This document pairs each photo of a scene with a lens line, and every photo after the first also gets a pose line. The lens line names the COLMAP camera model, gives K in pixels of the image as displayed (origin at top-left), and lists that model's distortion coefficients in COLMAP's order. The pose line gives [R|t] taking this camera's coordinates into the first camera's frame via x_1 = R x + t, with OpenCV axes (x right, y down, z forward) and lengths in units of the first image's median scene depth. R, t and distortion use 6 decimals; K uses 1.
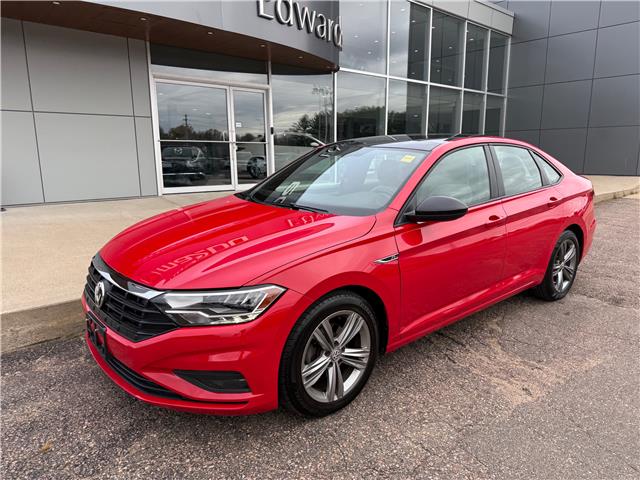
lens RADIAL K [[454.2, 0, 327.5], [0, 454.2, 241.4], [0, 0, 1]] dist [0.026429, -0.038250]
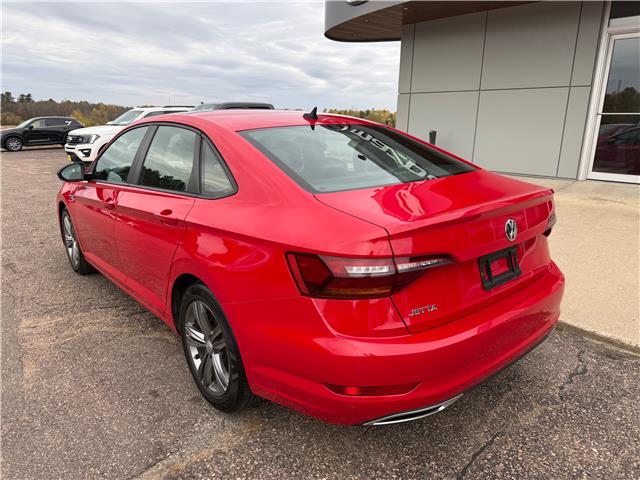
lens RADIAL K [[454.2, 0, 326.1], [0, 454.2, 243.6], [0, 0, 1]] dist [0.026429, -0.038250]
pose [[-0.004724, 0.265379, -0.964133, 0.985292], [-0.202116, 0.943991, 0.260826, -0.231399], [0.979350, 0.196098, 0.049178, 1.056321]]
